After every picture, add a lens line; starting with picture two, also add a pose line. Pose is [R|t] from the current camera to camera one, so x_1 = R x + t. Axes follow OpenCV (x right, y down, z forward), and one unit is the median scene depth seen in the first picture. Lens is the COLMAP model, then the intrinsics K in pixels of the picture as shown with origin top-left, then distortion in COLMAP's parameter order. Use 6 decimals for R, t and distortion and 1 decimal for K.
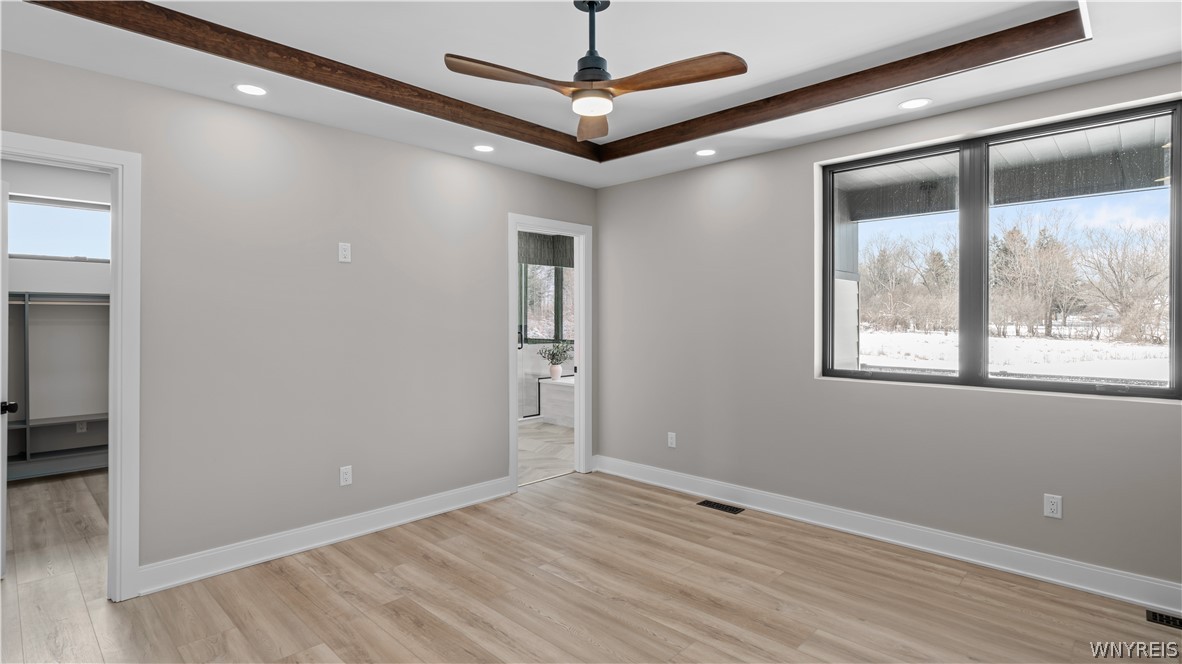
lens RADIAL K [[574.6, 0, 589.8], [0, 574.6, 326.1], [0, 0, 1]] dist [-0.006182, -0.000142]
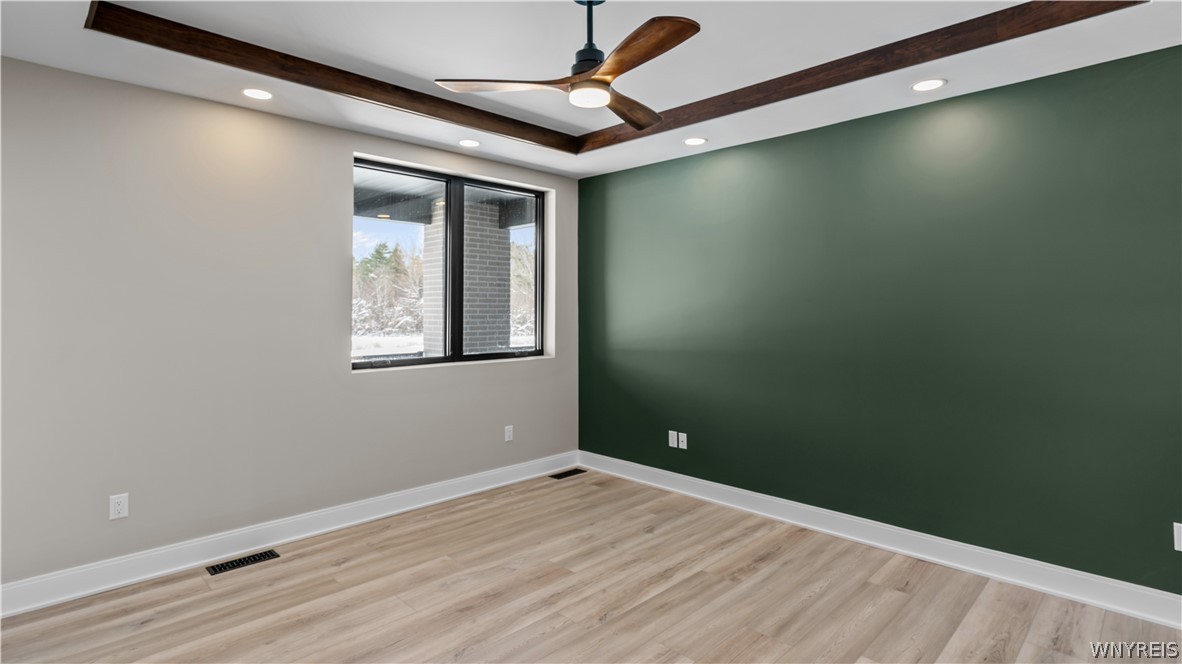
lens RADIAL K [[574.6, 0, 592.4], [0, 574.6, 286.8], [0, 0, 1]] dist [-0.006182, -0.000142]
pose [[0.024018, 0.044501, 0.998721, -0.653674], [0.015222, 0.998877, -0.044874, -0.004067], [-0.999596, 0.016281, 0.023314, 0.653371]]
